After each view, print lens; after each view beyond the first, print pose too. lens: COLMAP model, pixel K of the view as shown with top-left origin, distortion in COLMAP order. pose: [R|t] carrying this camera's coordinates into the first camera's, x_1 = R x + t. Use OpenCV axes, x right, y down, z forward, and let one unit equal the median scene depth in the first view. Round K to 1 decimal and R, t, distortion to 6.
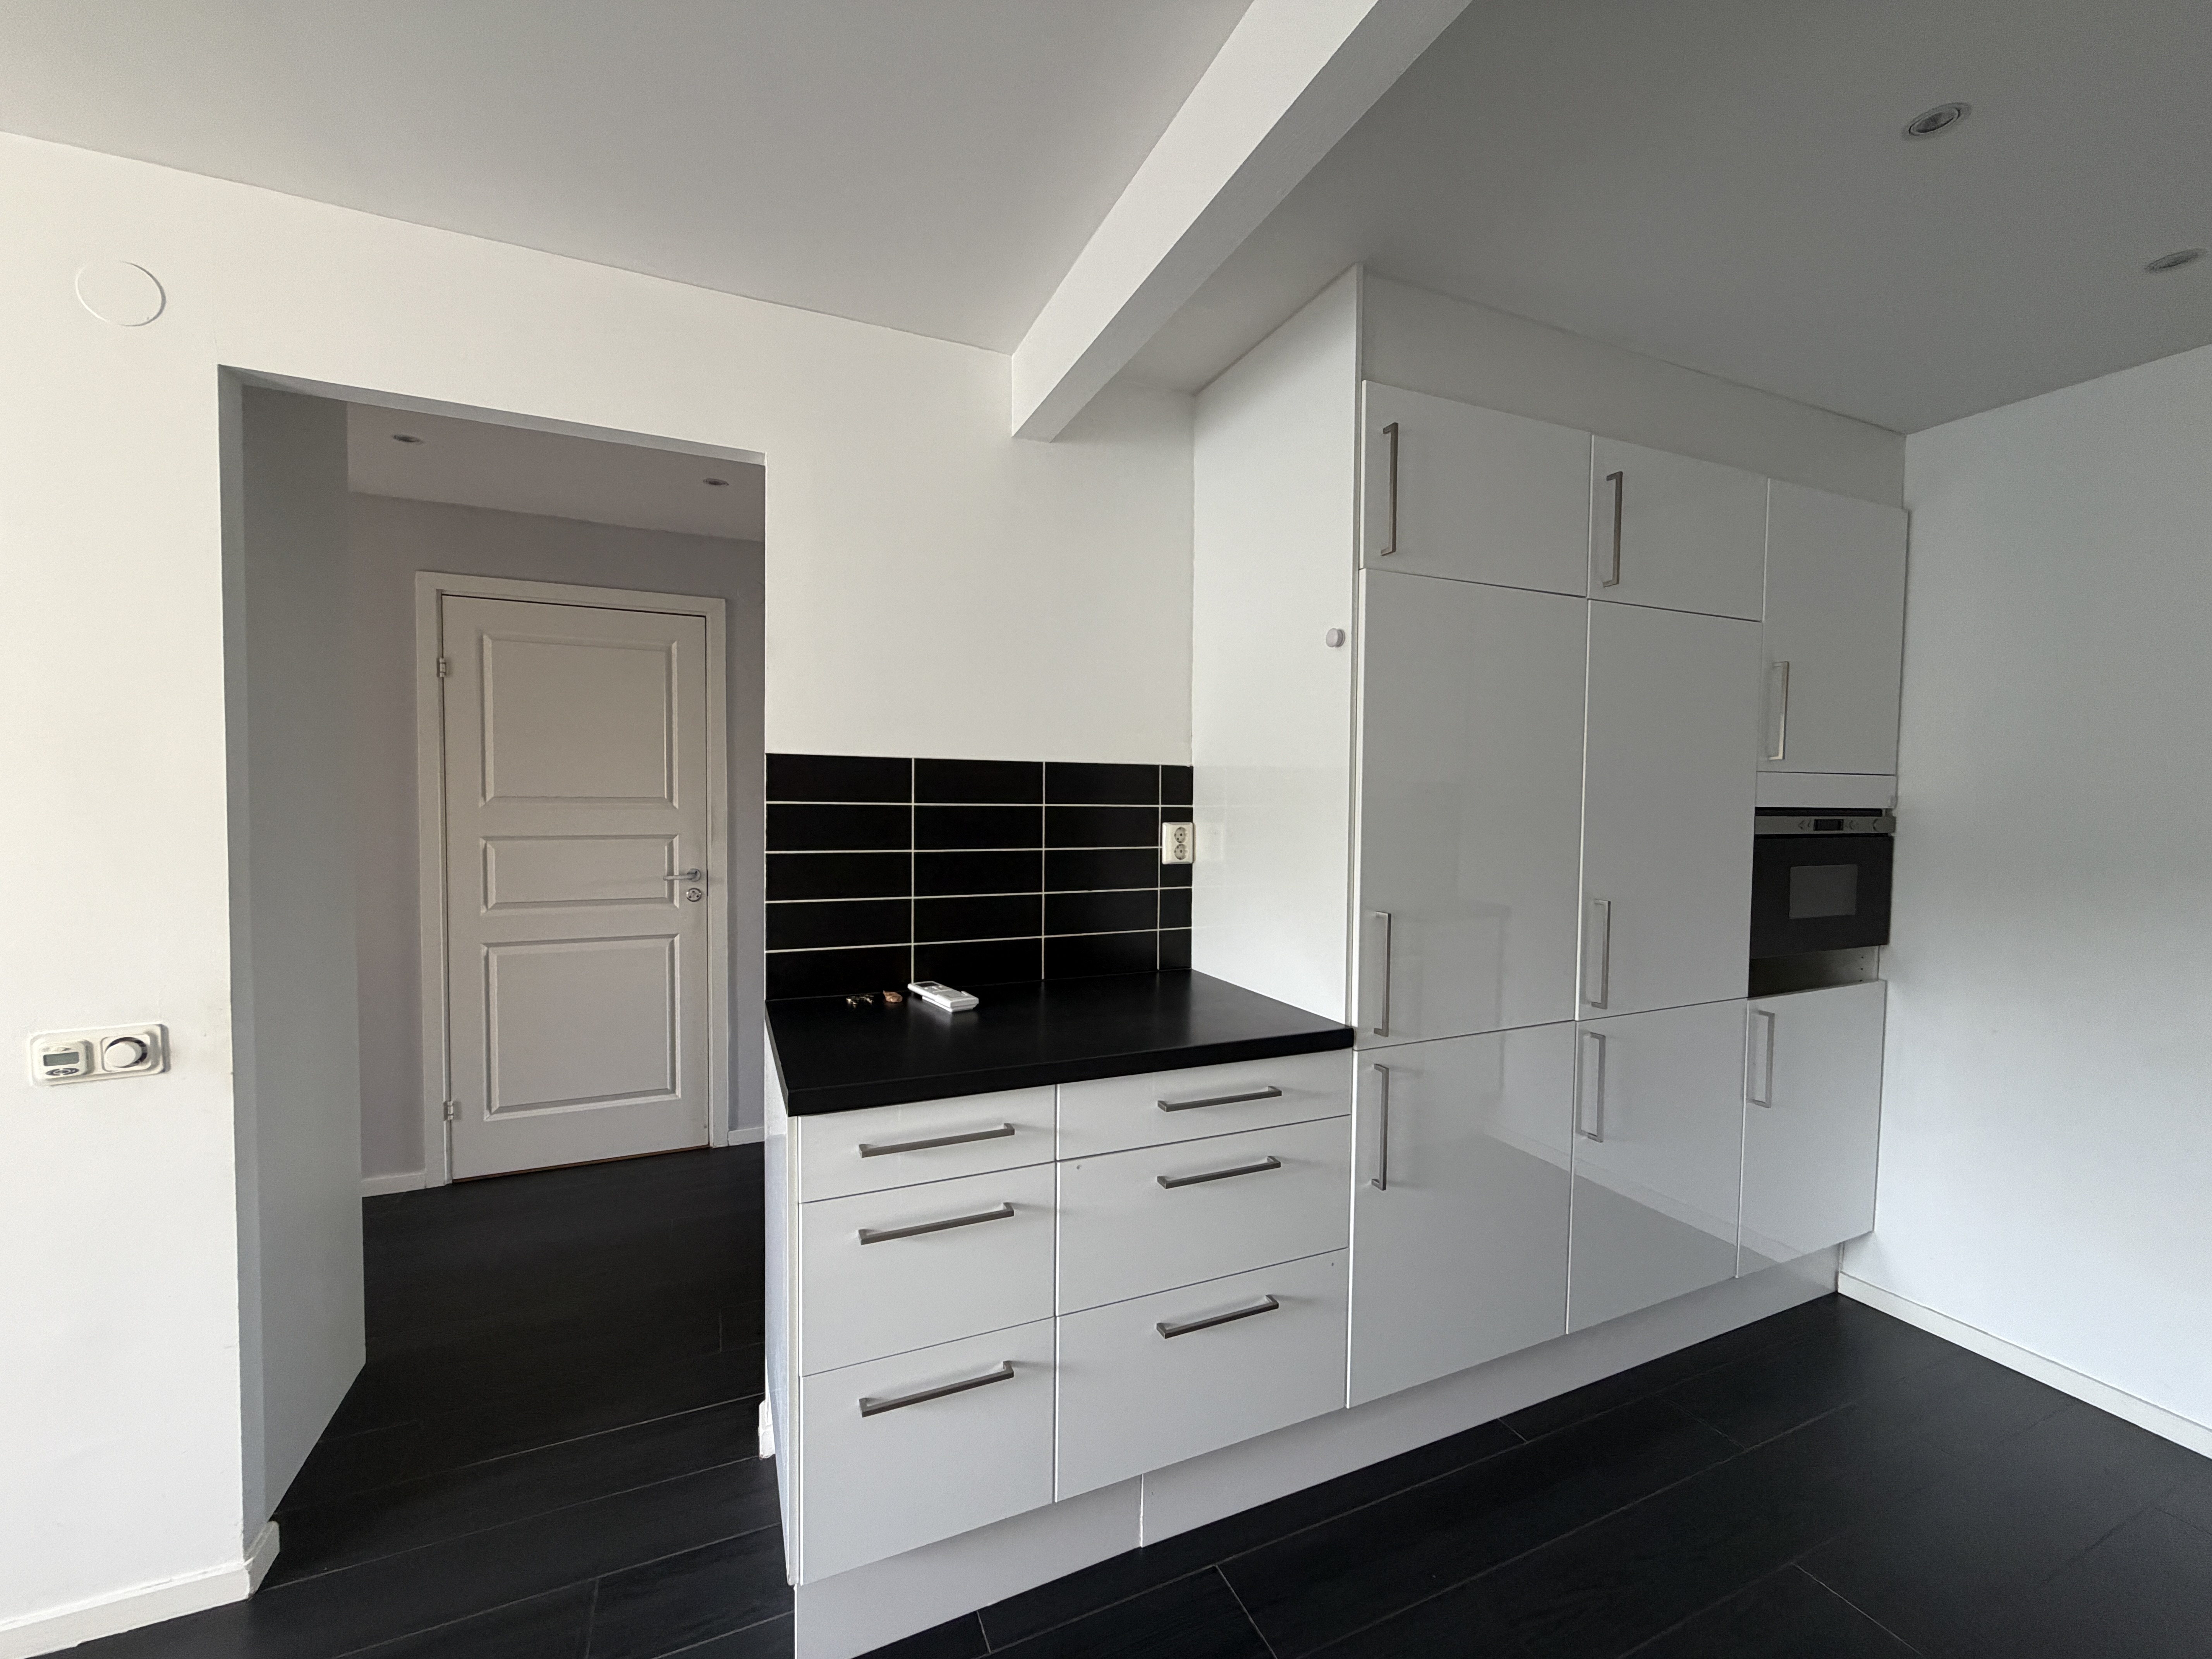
lens RADIAL K [[879.4, 0, 1107.5], [0, 879.4, 832.5], [0, 0, 1]] dist [-0.001114, 0.000776]
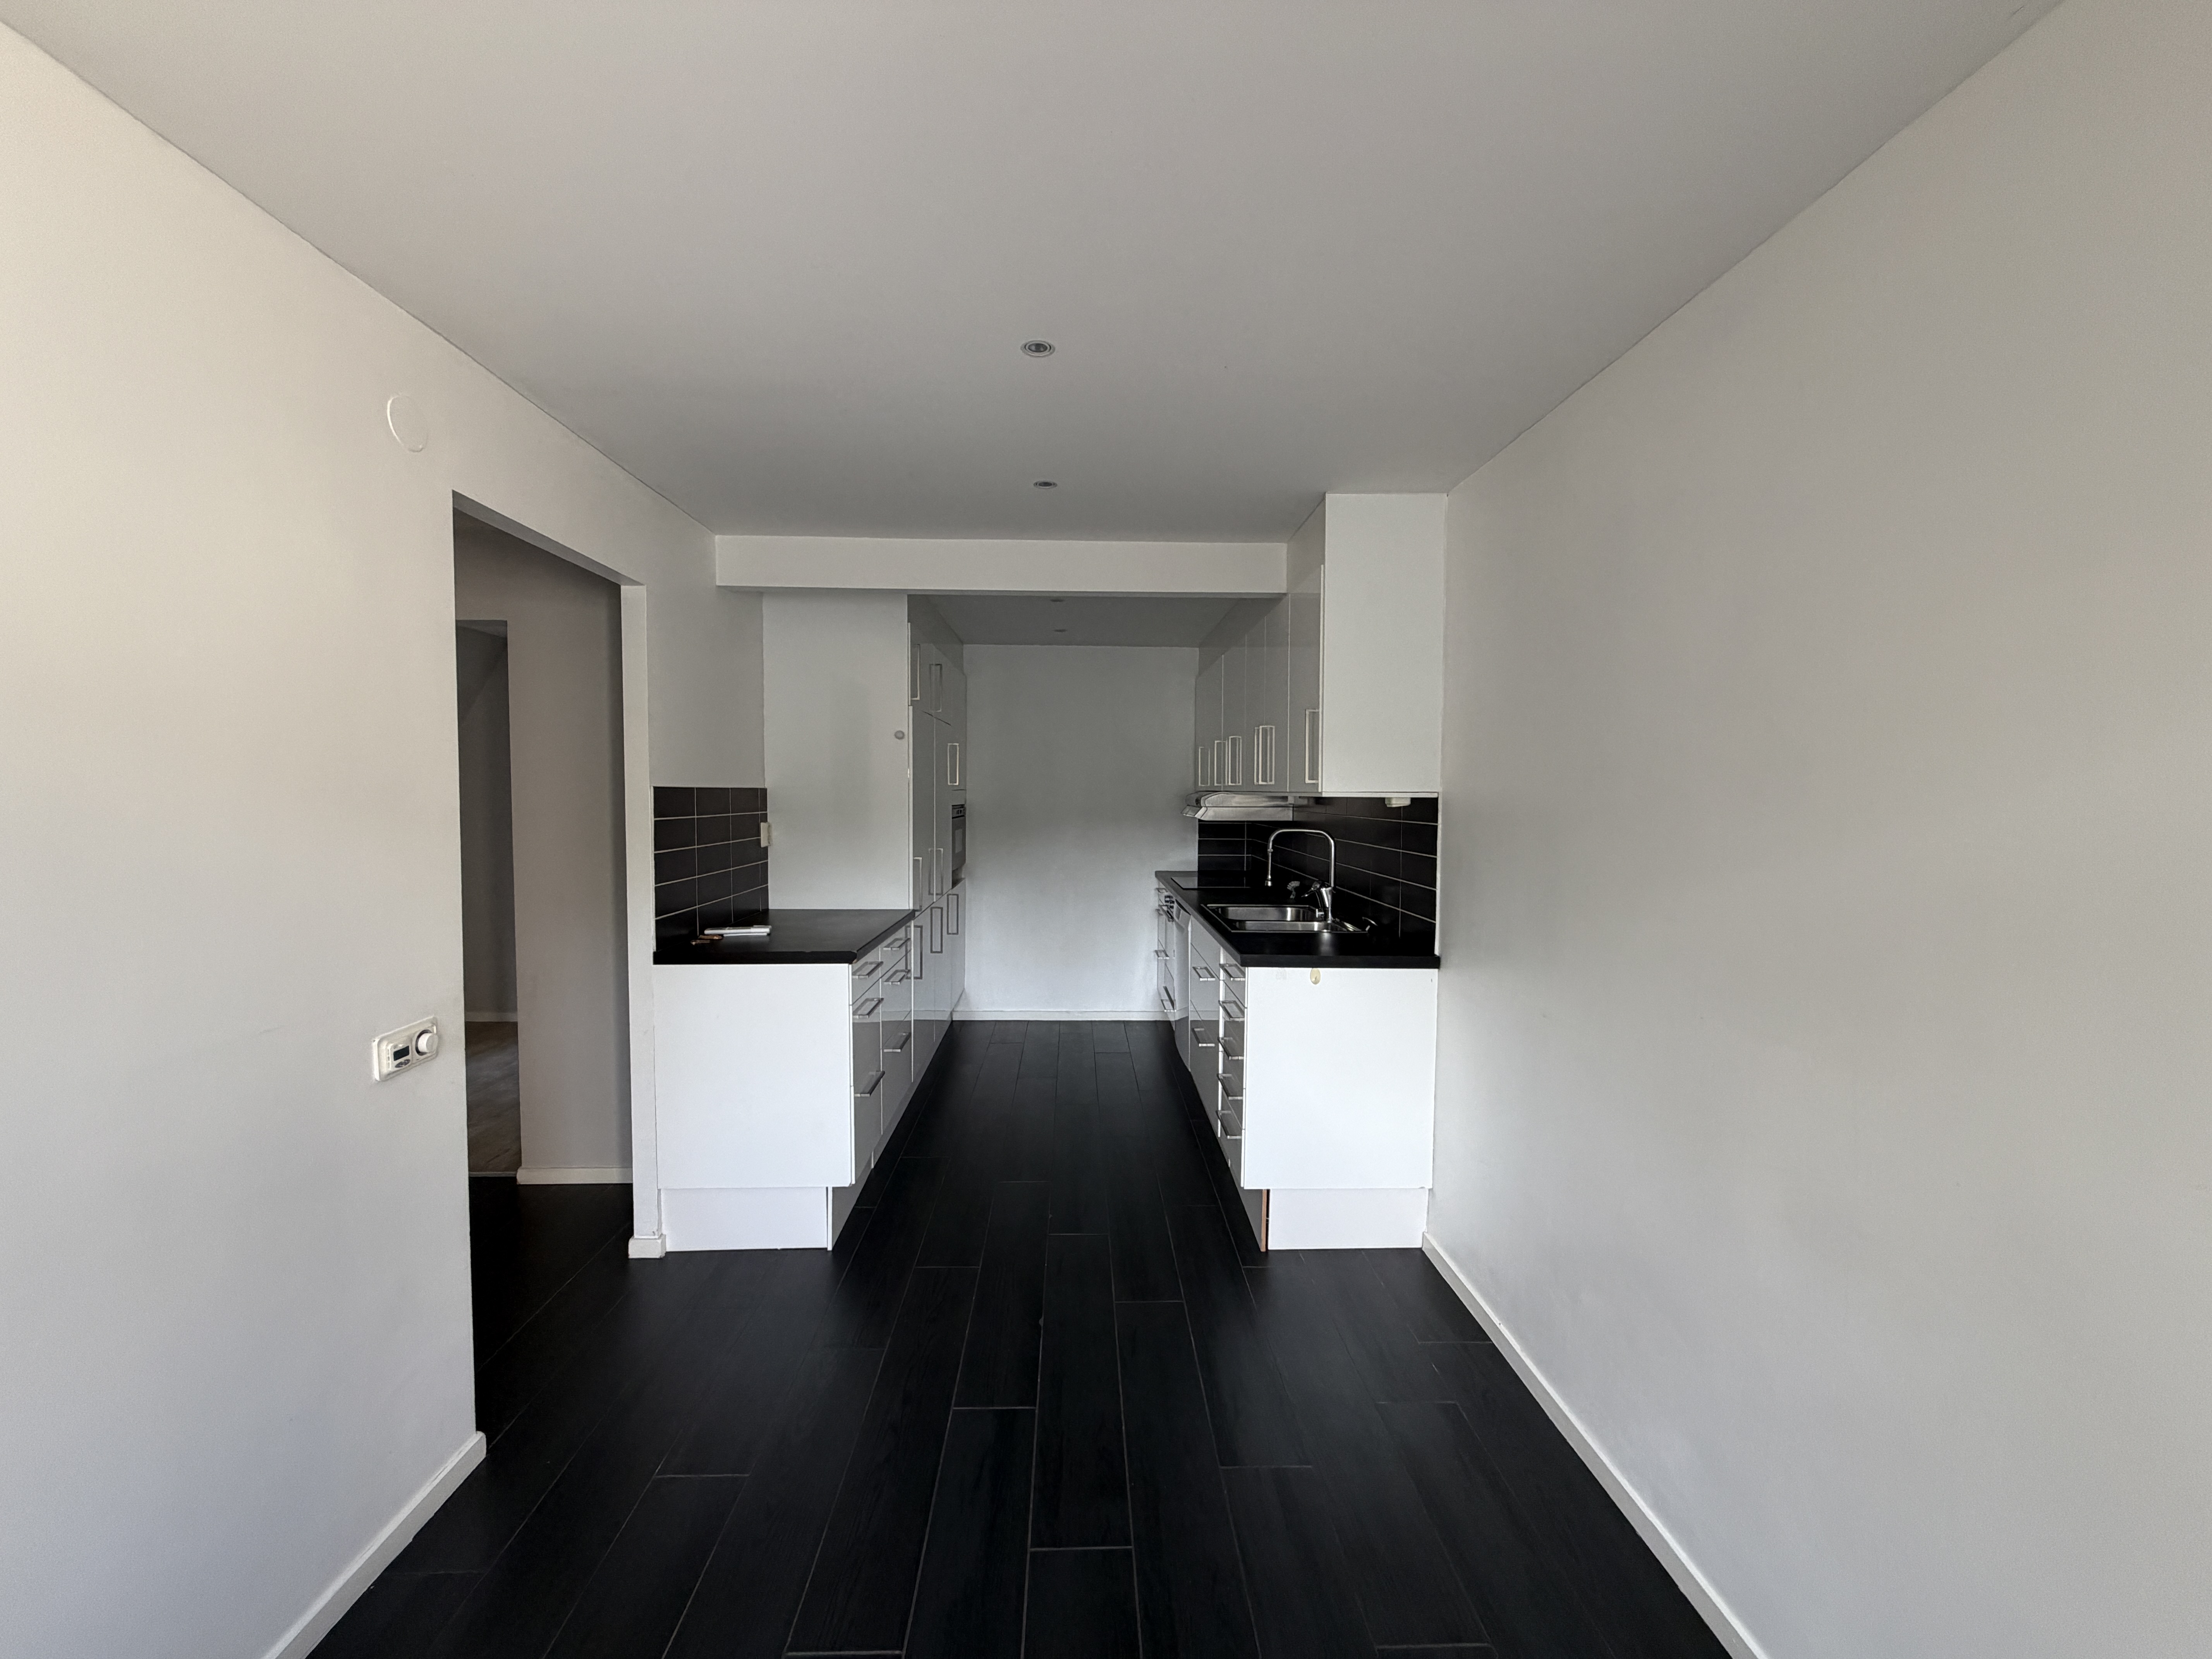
lens RADIAL K [[879.4, 0, 1104.0], [0, 879.4, 832.4], [0, 0, 1]] dist [-0.001114, 0.000776]
pose [[0.376504, -0.050298, 0.925049, -1.228708], [0.033551, 0.998610, 0.040642, -0.039225], [-0.925807, 0.015735, 0.377668, -0.224271]]
